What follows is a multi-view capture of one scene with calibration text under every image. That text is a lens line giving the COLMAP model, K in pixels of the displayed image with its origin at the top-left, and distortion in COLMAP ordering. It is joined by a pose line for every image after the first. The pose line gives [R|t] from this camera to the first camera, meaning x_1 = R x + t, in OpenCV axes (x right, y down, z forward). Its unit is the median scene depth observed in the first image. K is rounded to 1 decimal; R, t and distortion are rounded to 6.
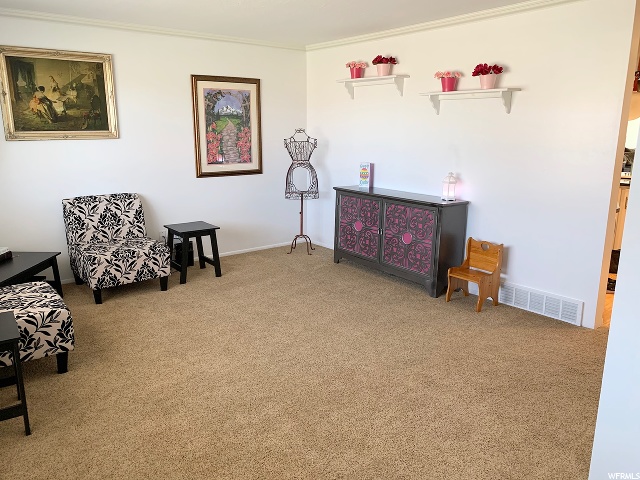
lens RADIAL K [[487.0, 0, 320.0], [0, 487.0, 240.0], [0, 0, 1]] dist [-0.000686, -0.003381]
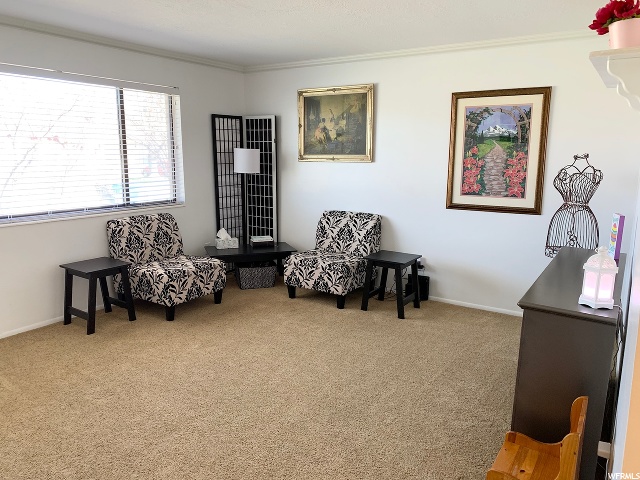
lens RADIAL K [[487.0, 0, 320.0], [0, 487.0, 240.0], [0, 0, 1]] dist [-0.000686, -0.003381]
pose [[0.328615, 0.163704, -0.930168, 0.505292], [-0.222817, 0.970501, 0.092084, -0.102871], [0.917804, 0.176997, 0.355398, 0.489263]]
